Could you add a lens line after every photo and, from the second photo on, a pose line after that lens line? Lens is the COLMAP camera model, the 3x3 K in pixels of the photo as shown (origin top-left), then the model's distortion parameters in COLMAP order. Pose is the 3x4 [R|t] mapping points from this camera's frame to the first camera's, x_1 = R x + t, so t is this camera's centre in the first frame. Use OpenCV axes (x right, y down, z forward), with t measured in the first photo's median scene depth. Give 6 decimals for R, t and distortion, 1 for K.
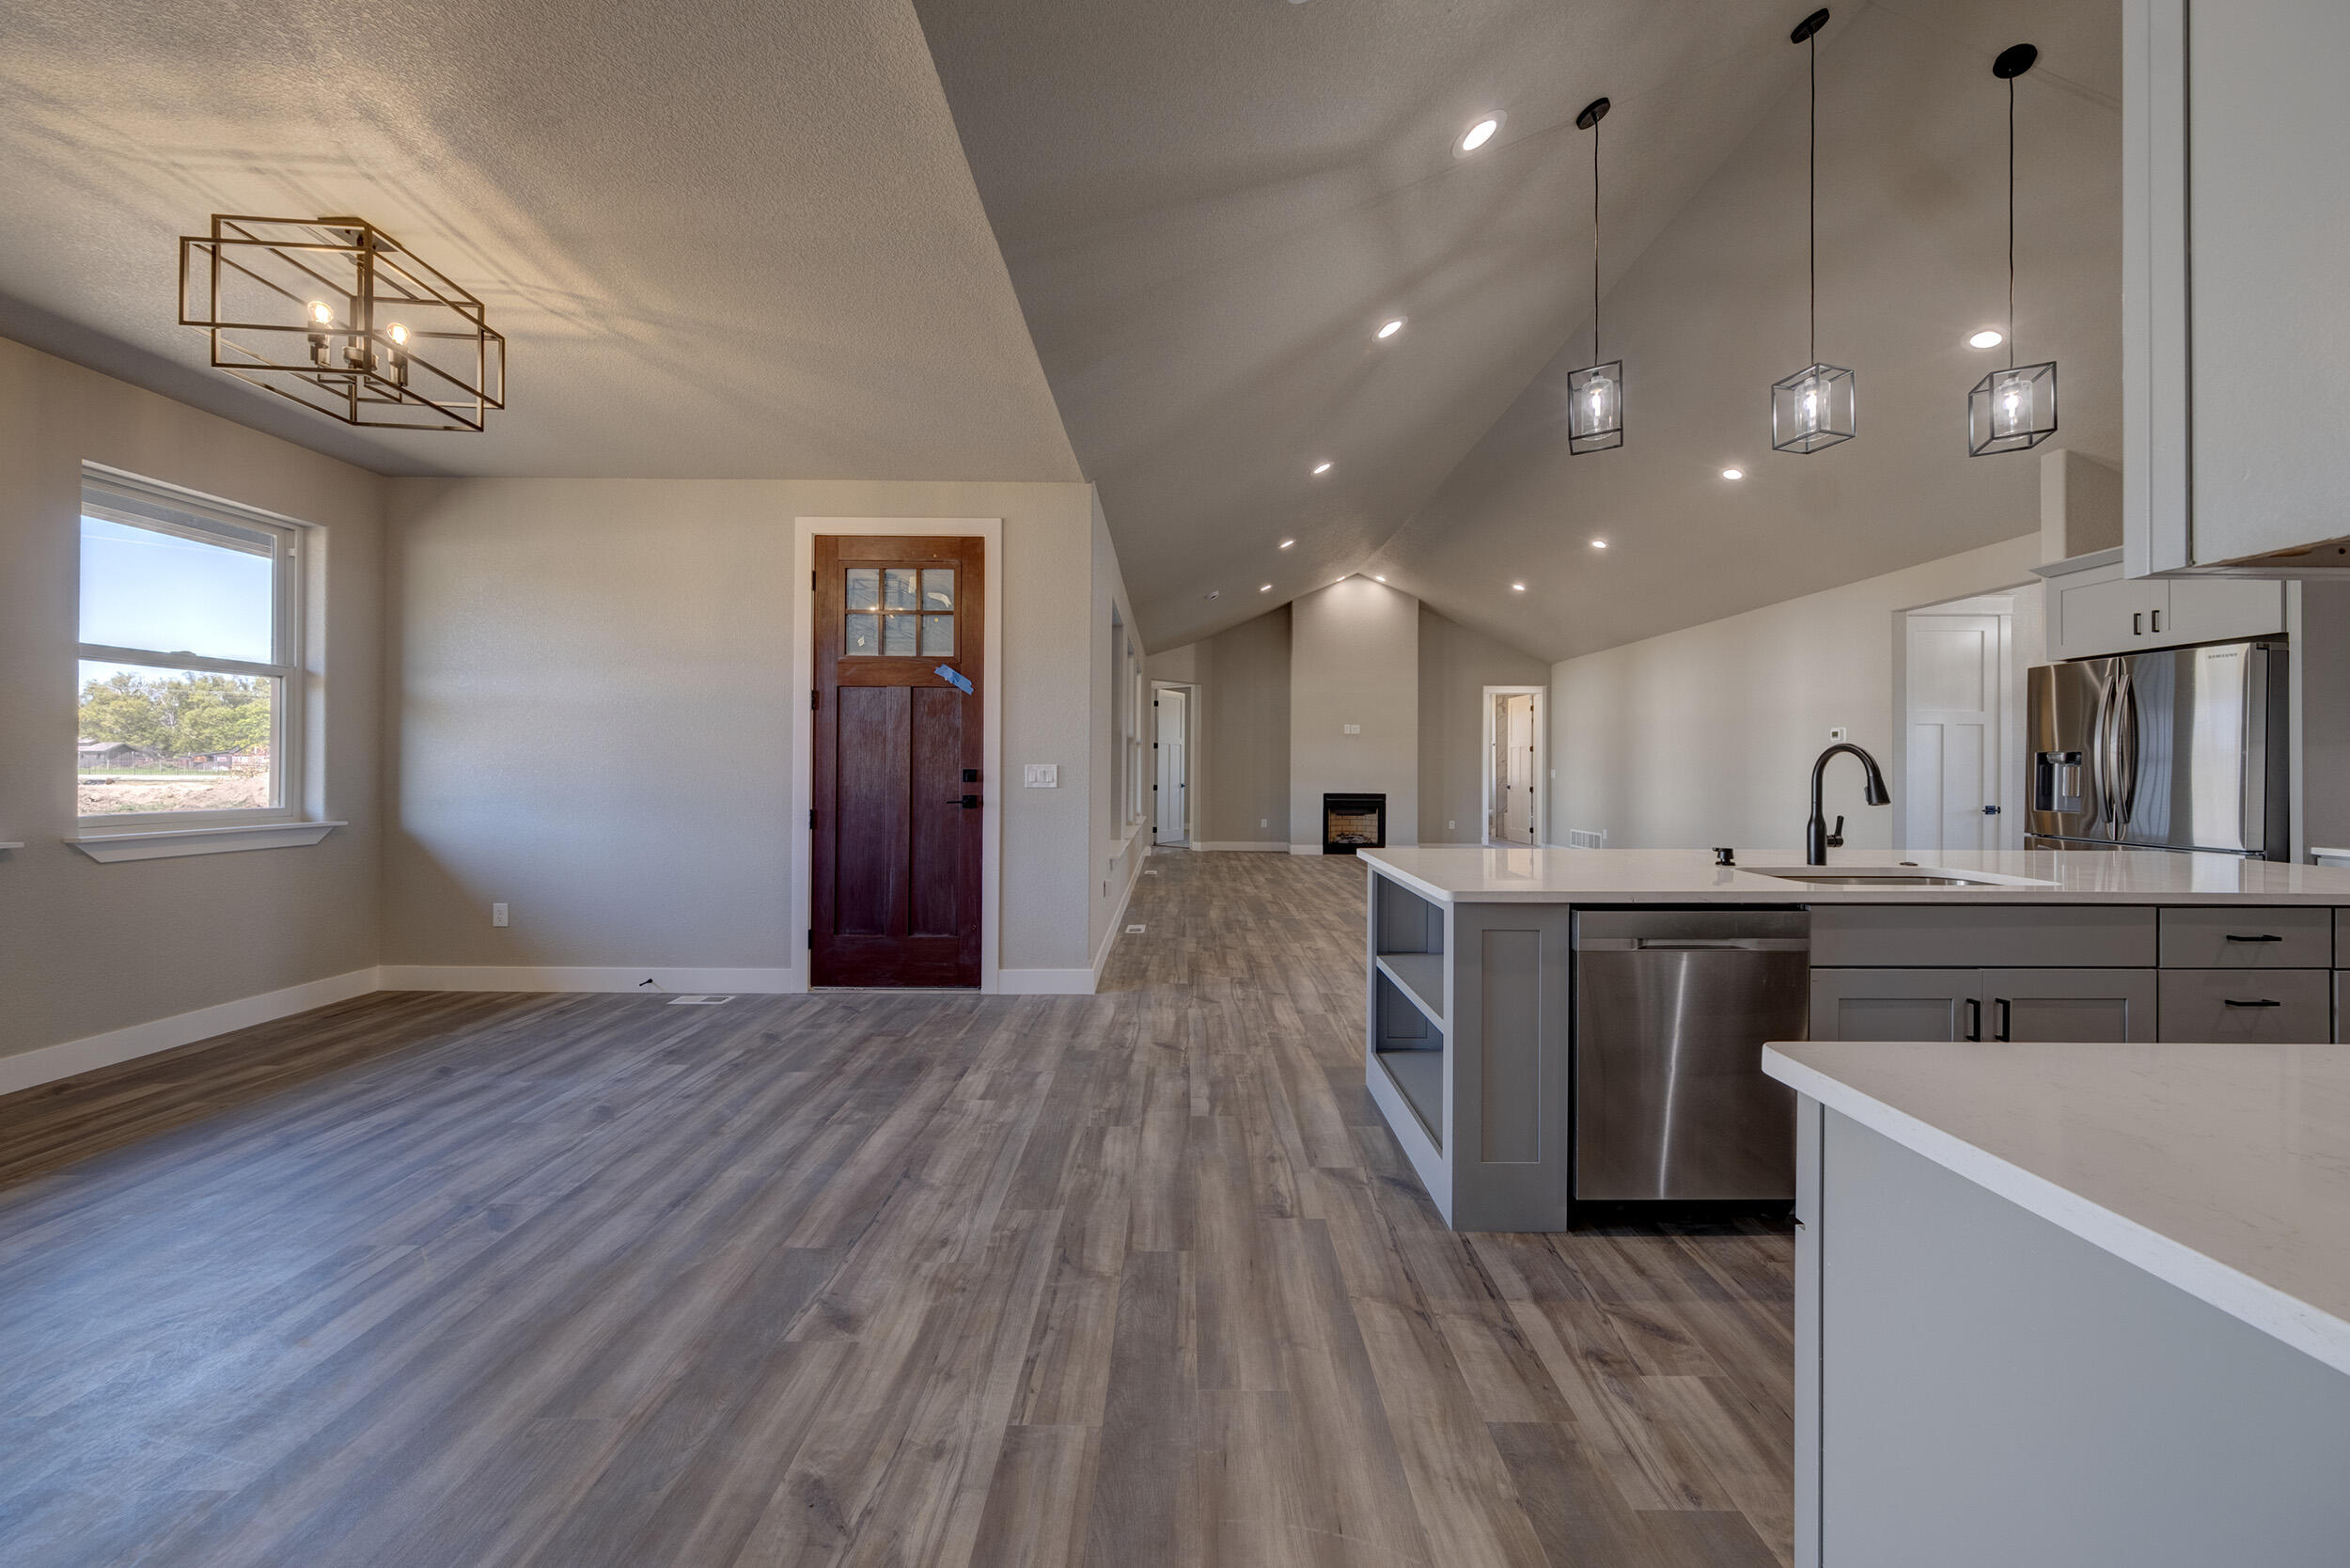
lens RADIAL K [[803.0, 0, 1182.2], [0, 803.0, 769.4], [0, 0, 1]] dist [-0.001049, 0.000136]
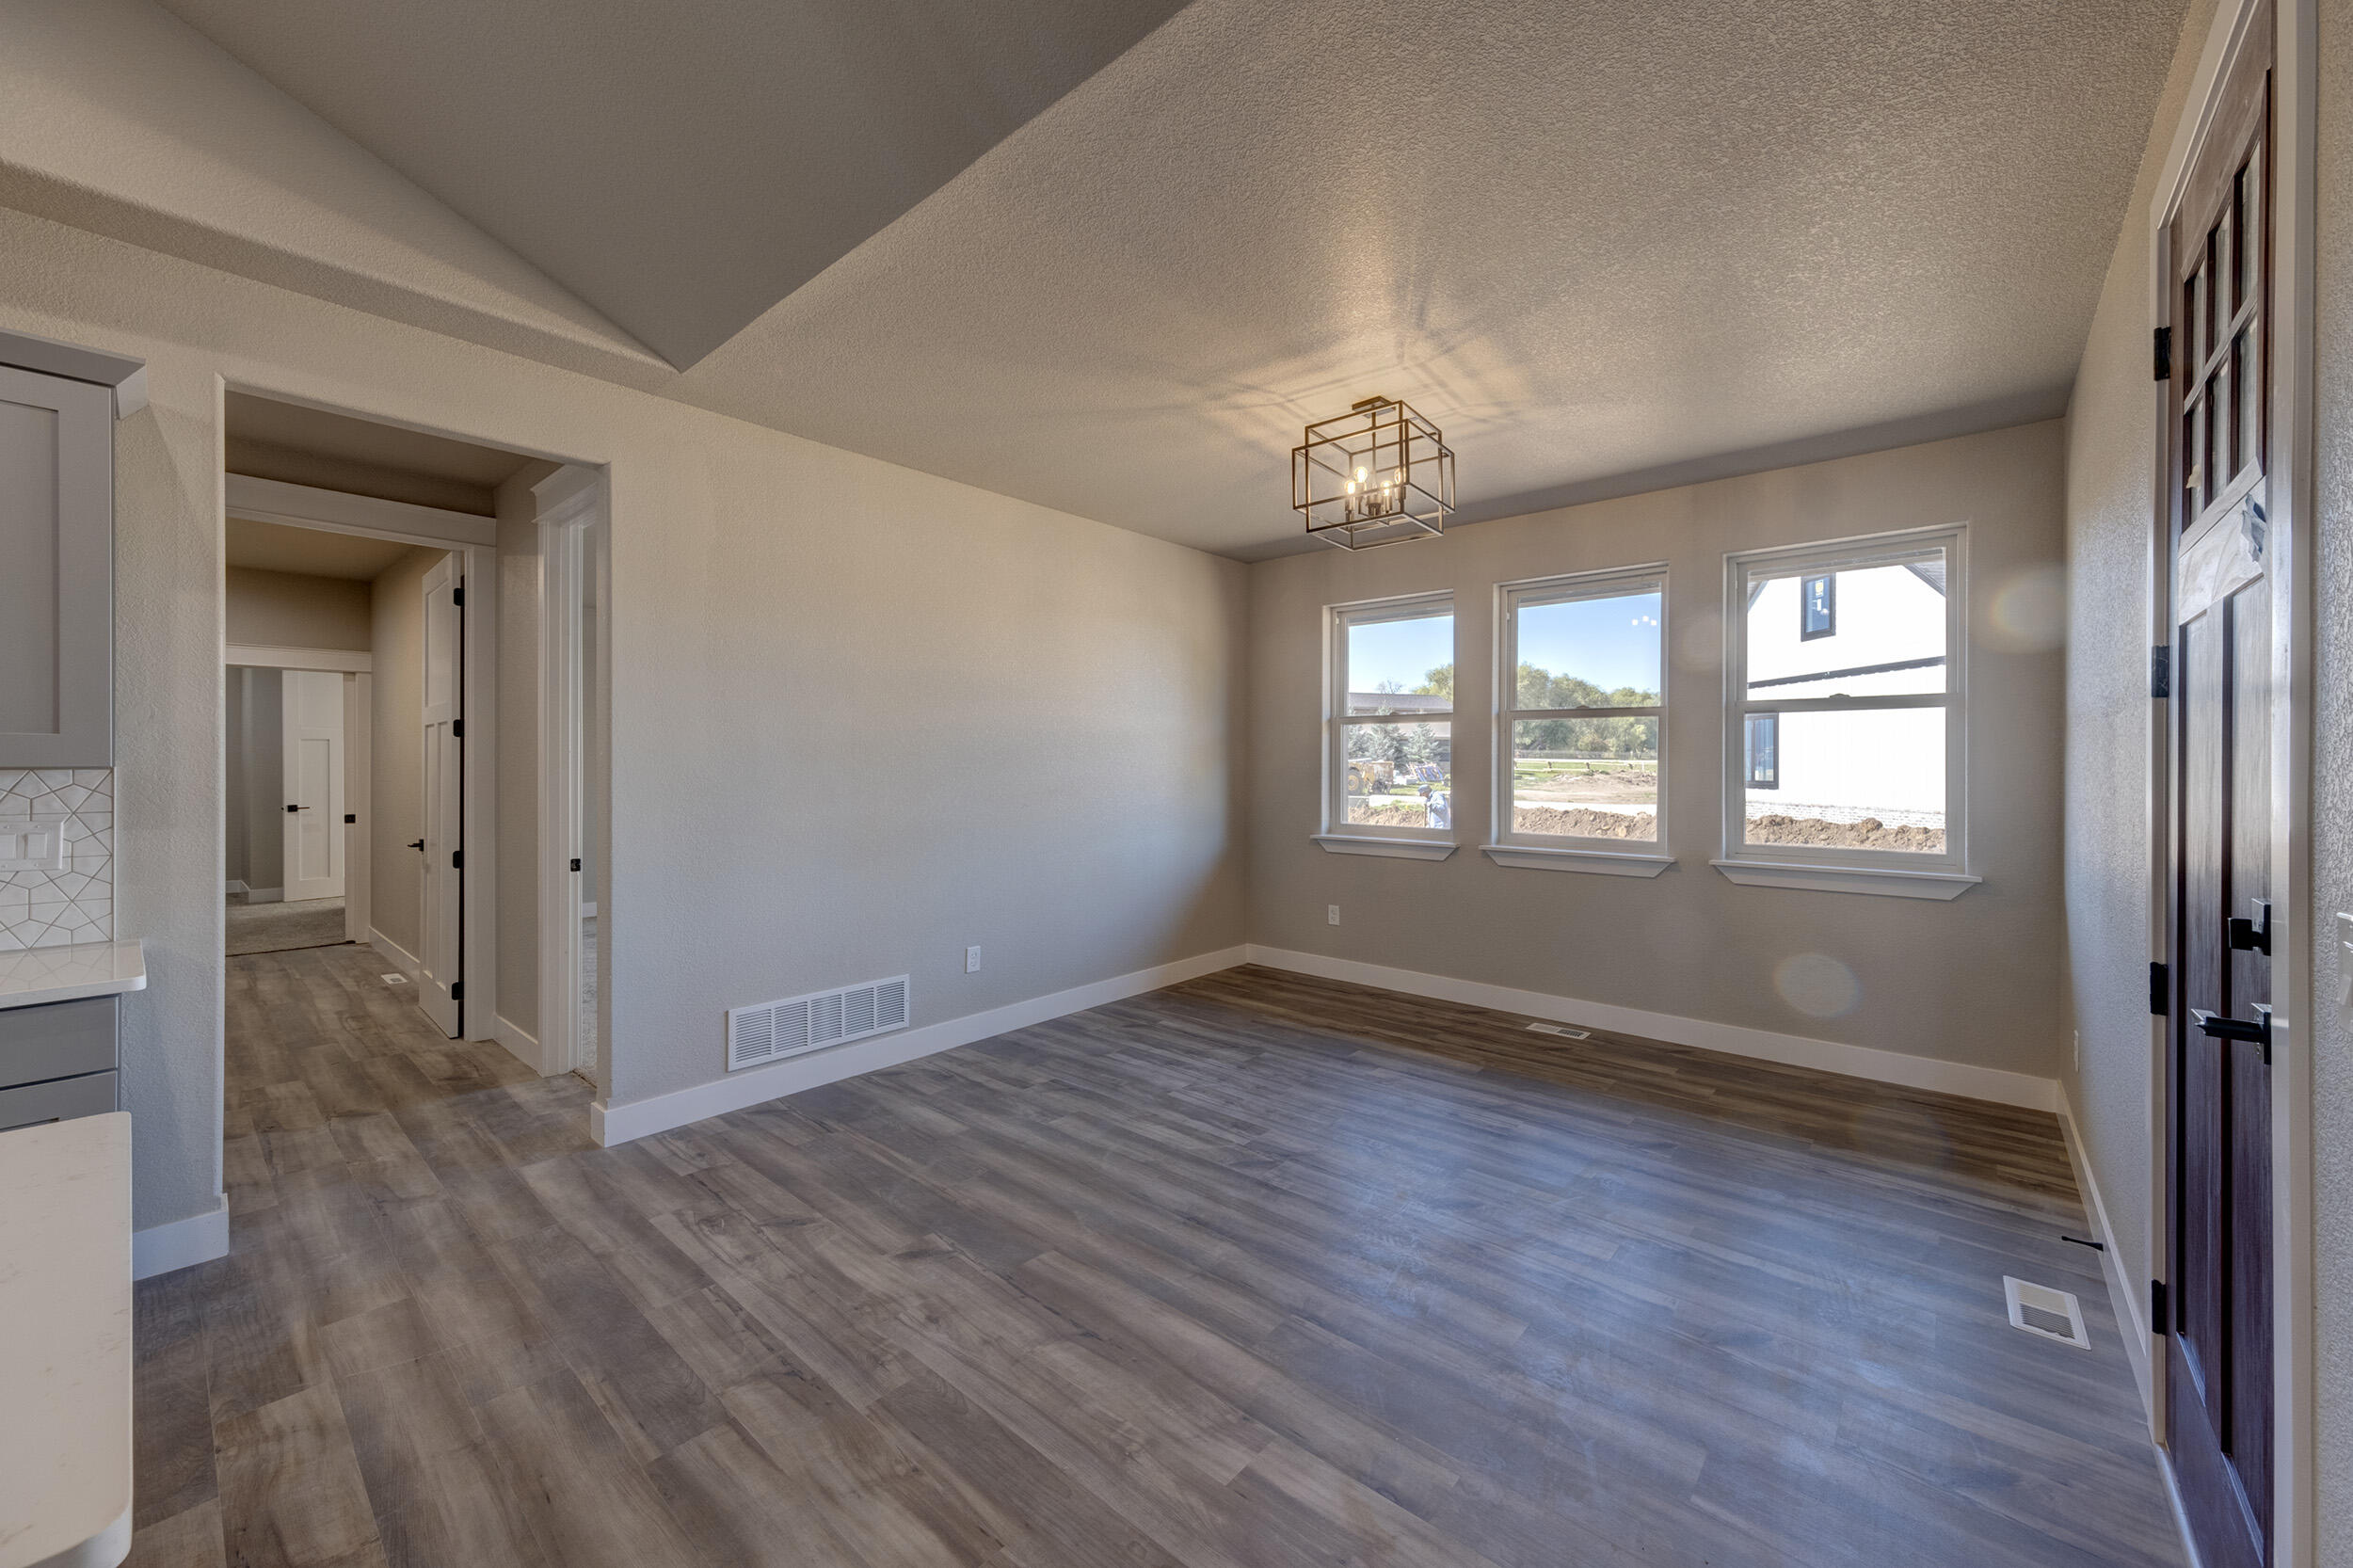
lens RADIAL K [[891.0, 0, 1181.6], [0, 891.0, 771.4], [0, 0, 1]] dist [0.009707, 0.000363]
pose [[-0.653257, 0.000065, -0.757136, 0.288659], [-0.005762, 0.999971, 0.005058, -0.073415], [0.757114, 0.007667, -0.653238, 1.696507]]
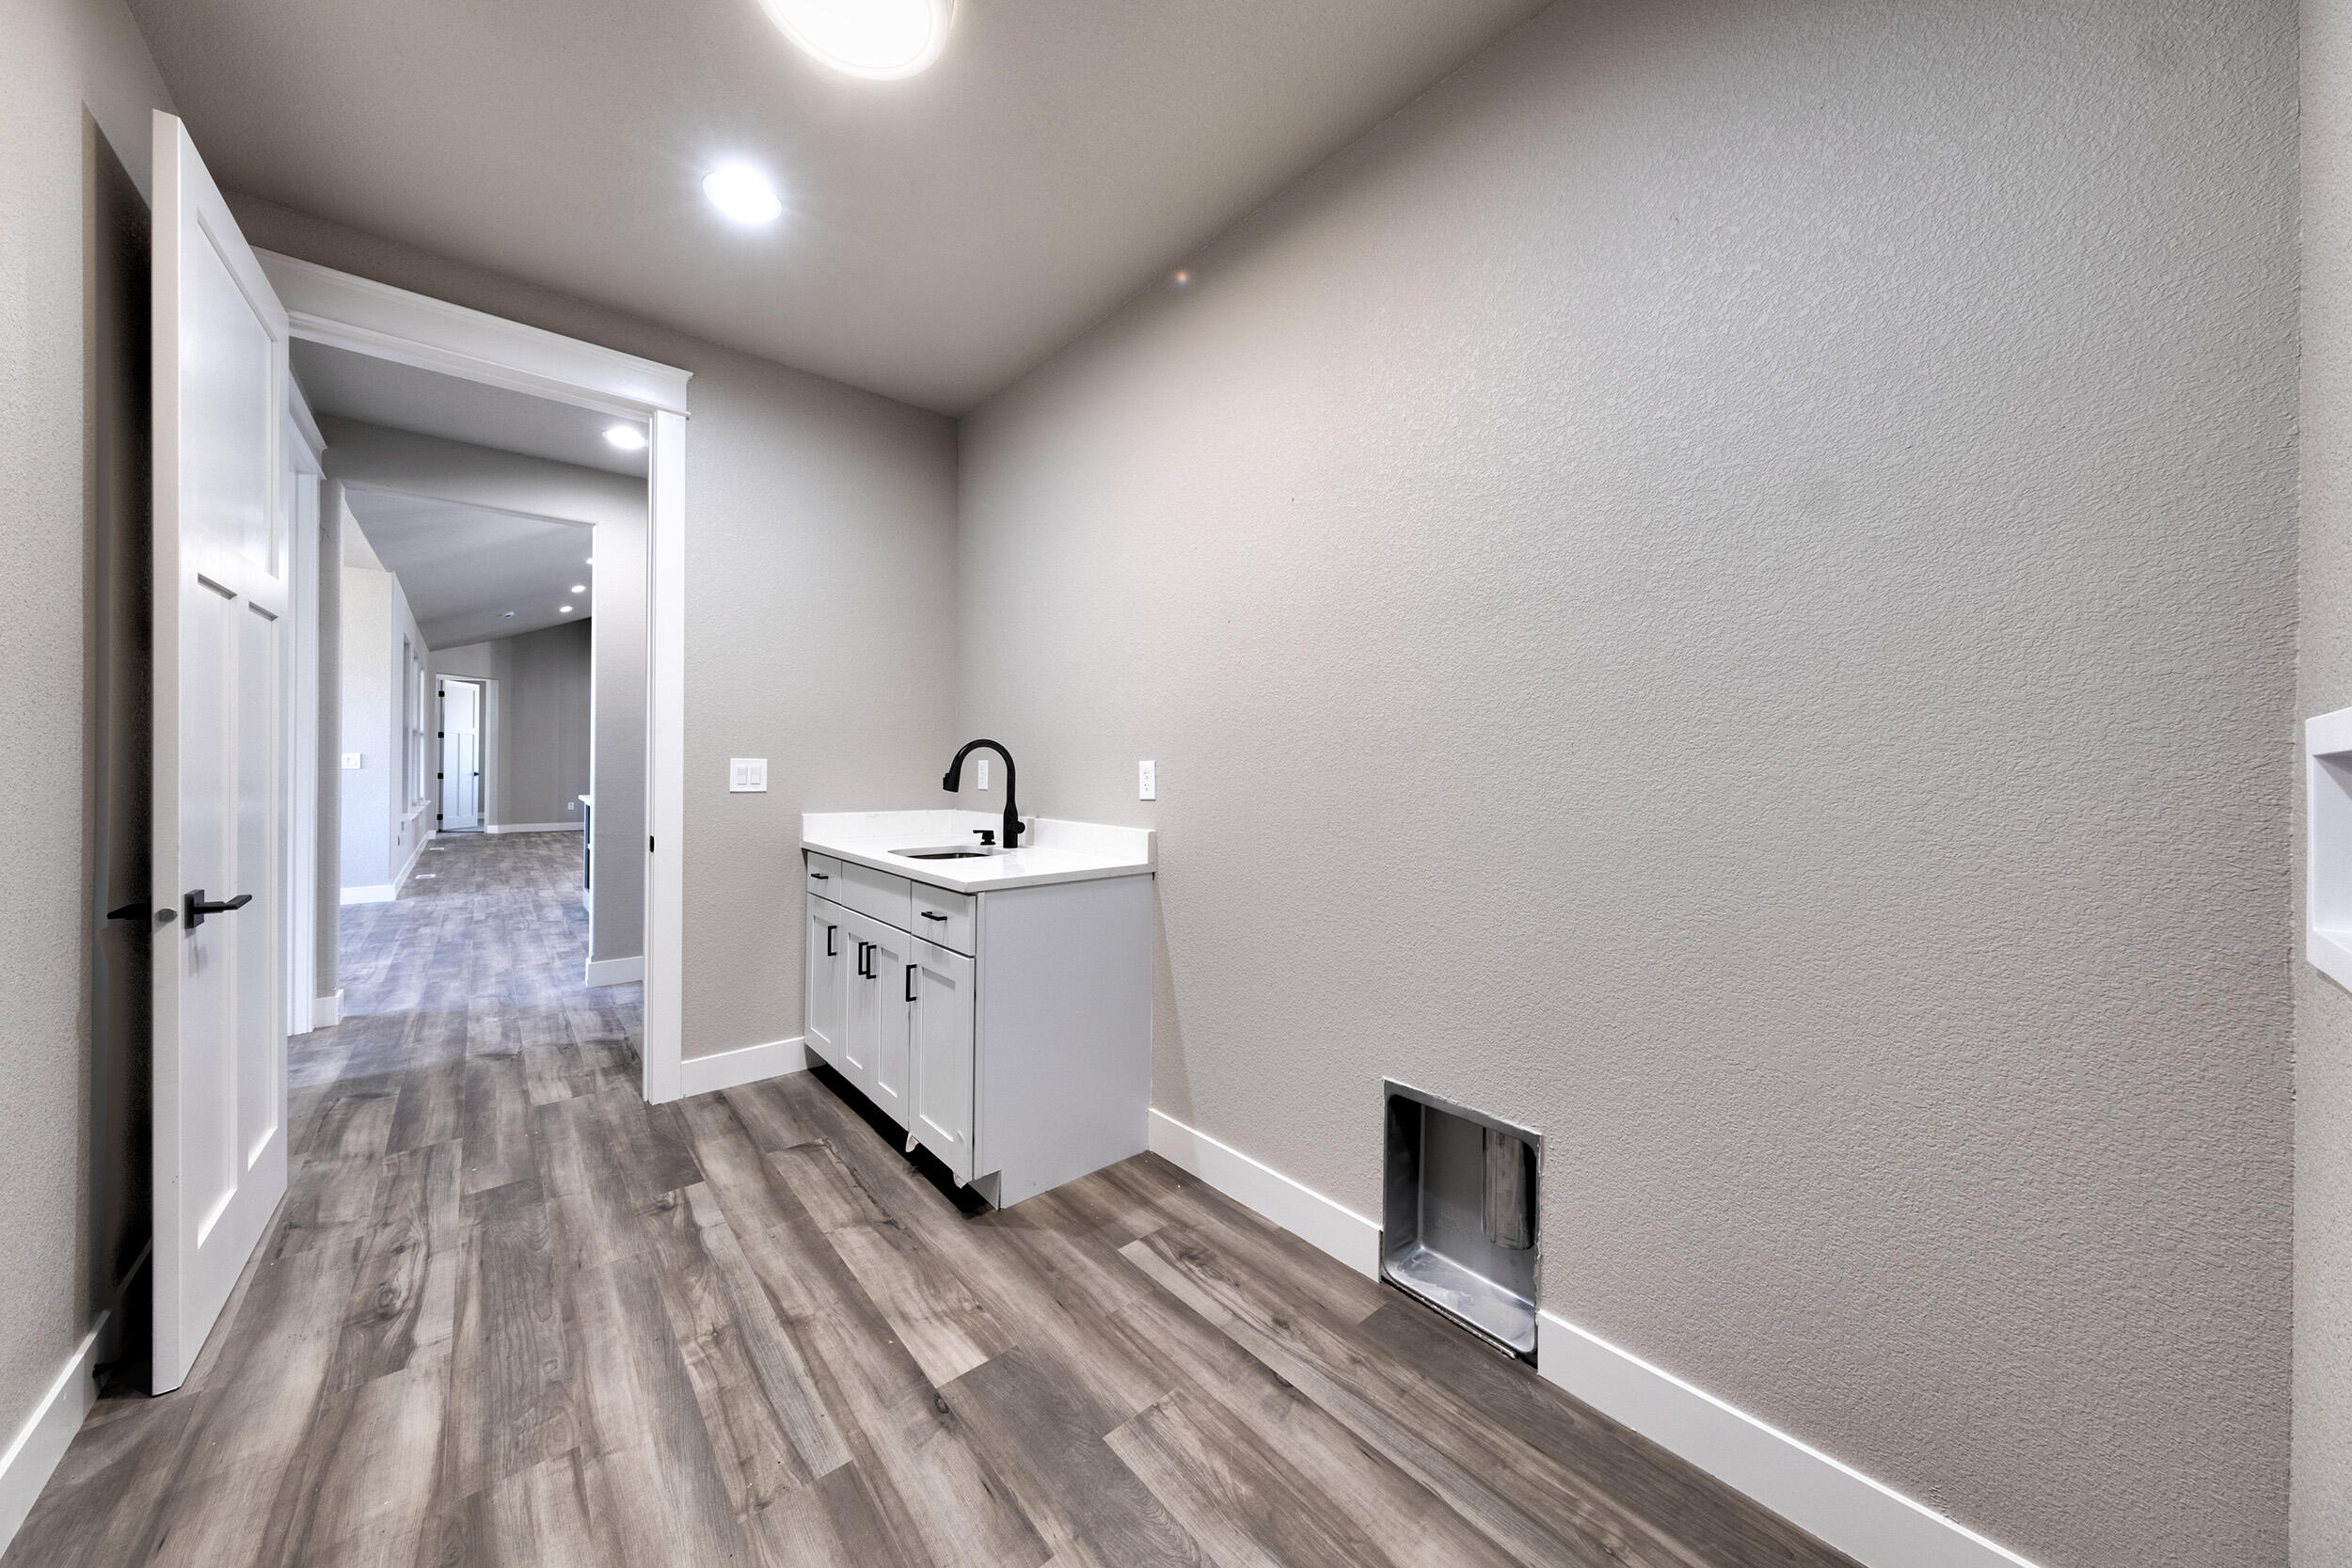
lens RADIAL K [[803.6, 0, 1176.2], [0, 803.6, 764.3], [0, 0, 1]] dist [-0.001049, 0.000136]
pose [[0.755614, 0.002683, 0.655011, 0.025331], [-0.004863, 0.999987, 0.001514, 0.010209], [-0.654999, -0.004329, 0.755618, -2.100493]]
